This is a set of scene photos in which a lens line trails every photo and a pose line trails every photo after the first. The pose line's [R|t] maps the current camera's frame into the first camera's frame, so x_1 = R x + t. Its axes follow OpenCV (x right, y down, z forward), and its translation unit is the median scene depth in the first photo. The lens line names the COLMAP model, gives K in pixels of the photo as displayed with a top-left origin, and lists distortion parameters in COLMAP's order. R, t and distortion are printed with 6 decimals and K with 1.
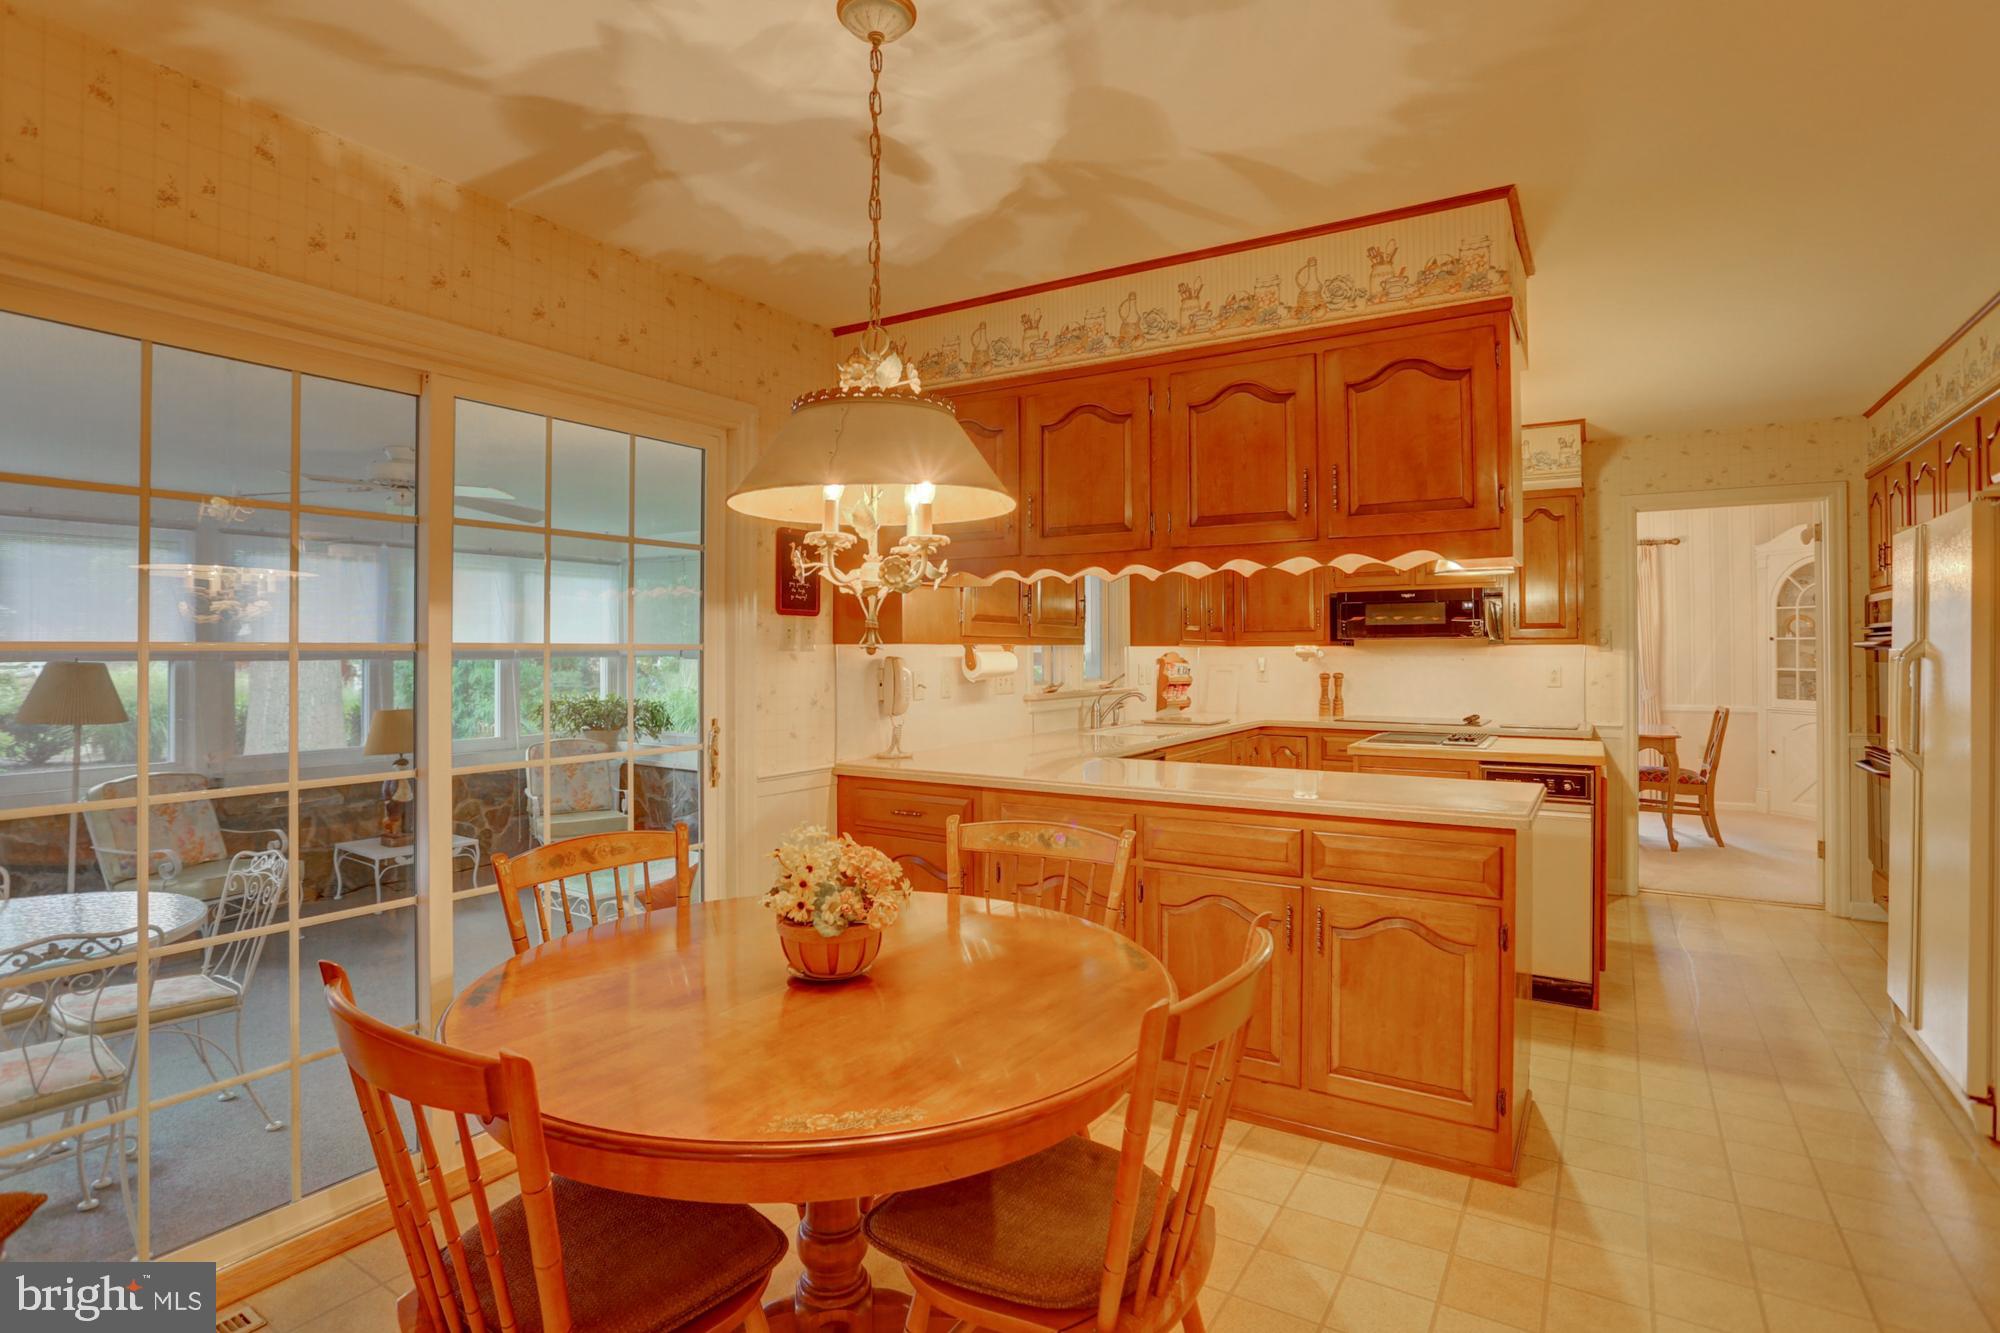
lens RADIAL K [[982.9, 0, 990.6], [0, 982.9, 646.2], [0, 0, 1]] dist [-0.056101, 0.015813]
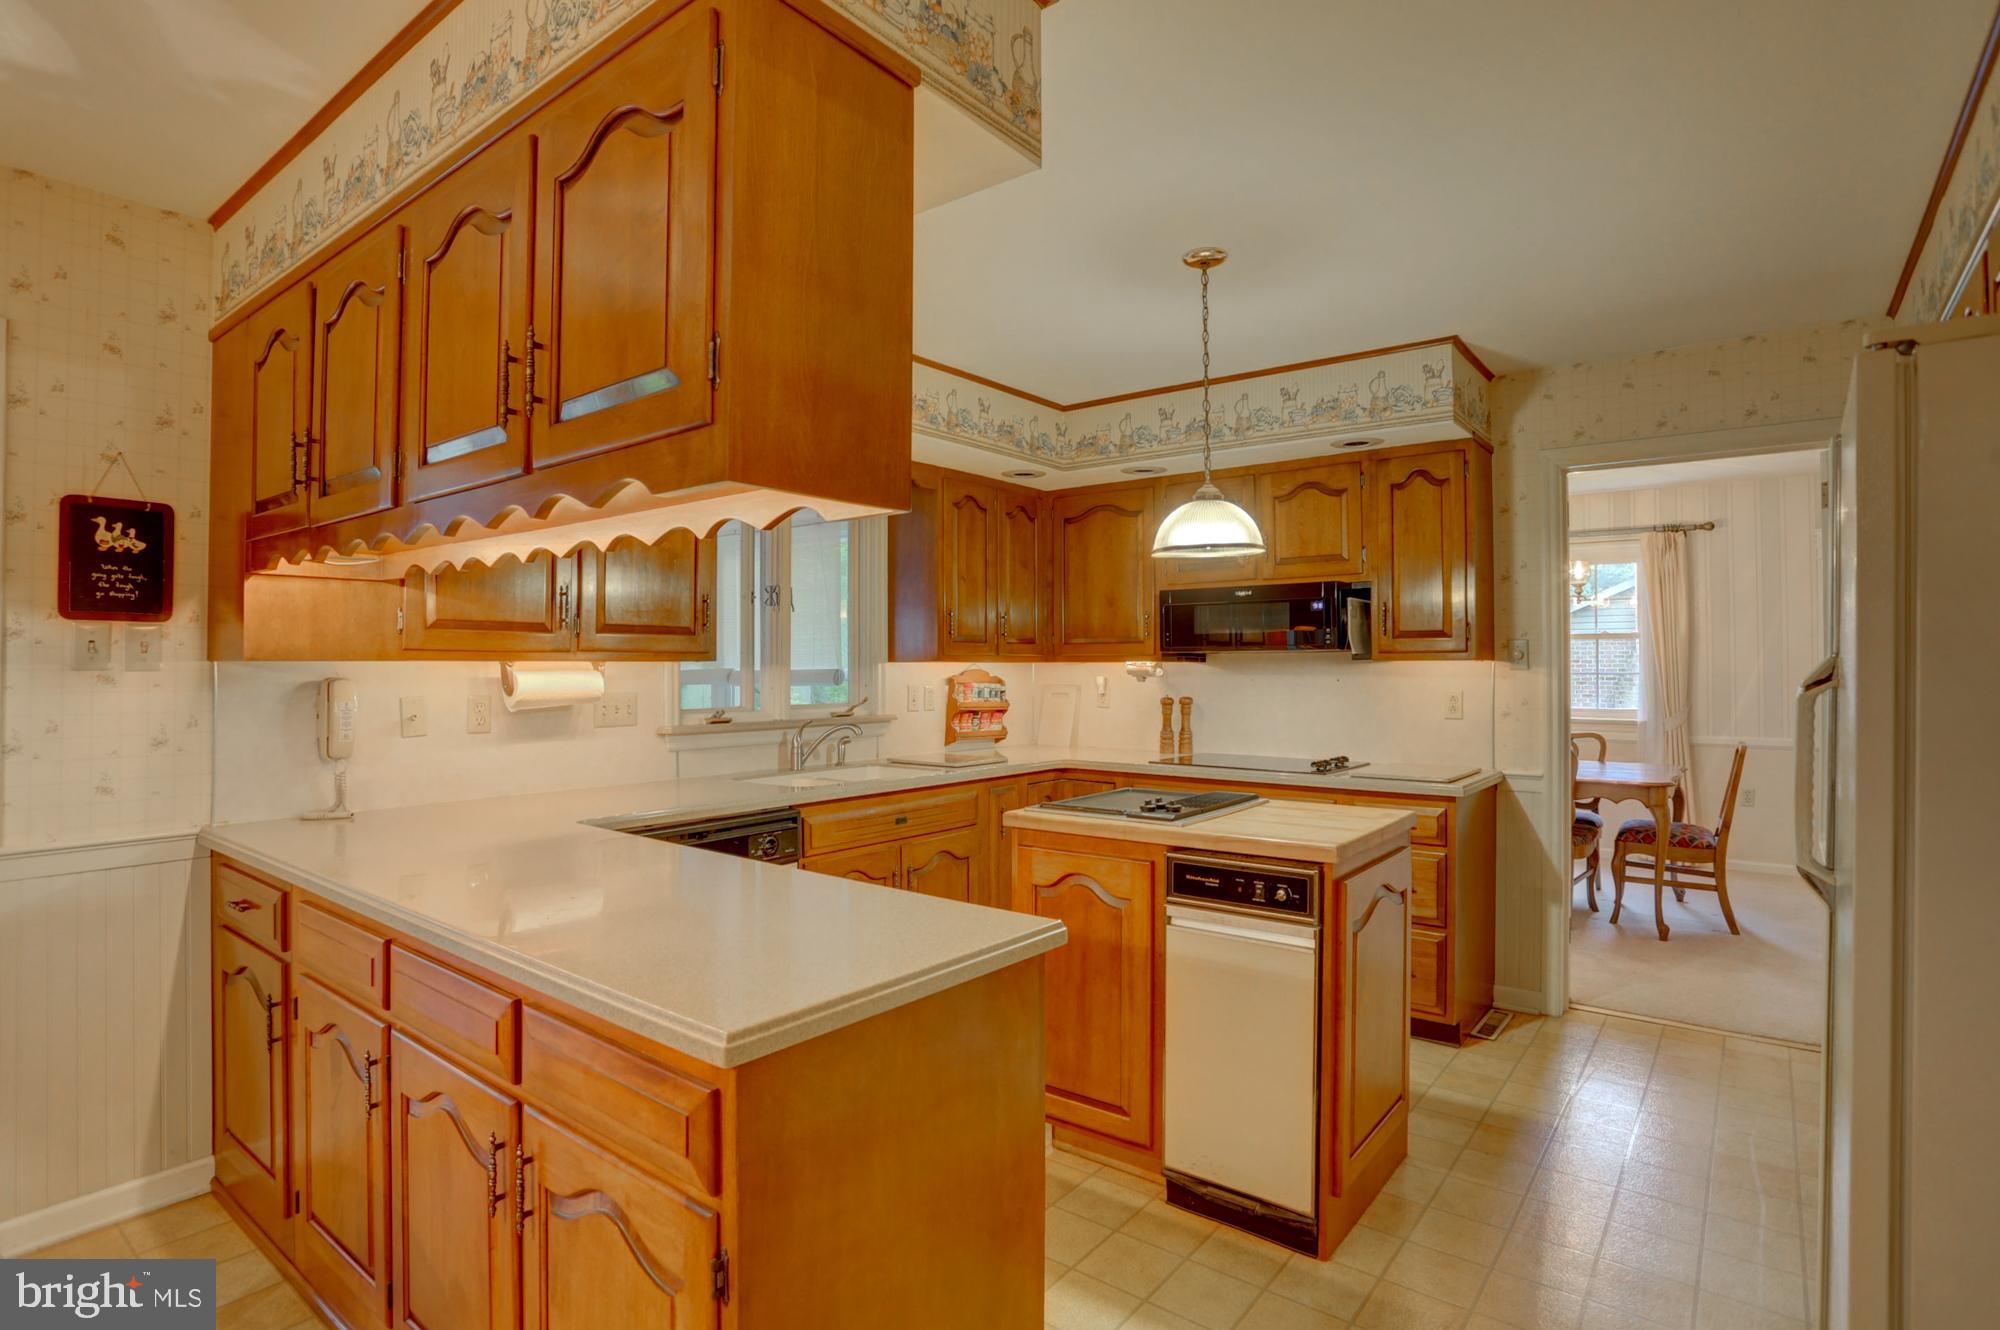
lens RADIAL K [[982.9, 0, 1010.4], [0, 982.9, 657.9], [0, 0, 1]] dist [-0.056101, 0.015813]
pose [[0.995072, -0.000641, -0.099156, 0.316142], [0.000414, 0.999997, -0.002302, -0.001782], [0.099158, 0.002249, 0.995069, 0.237028]]
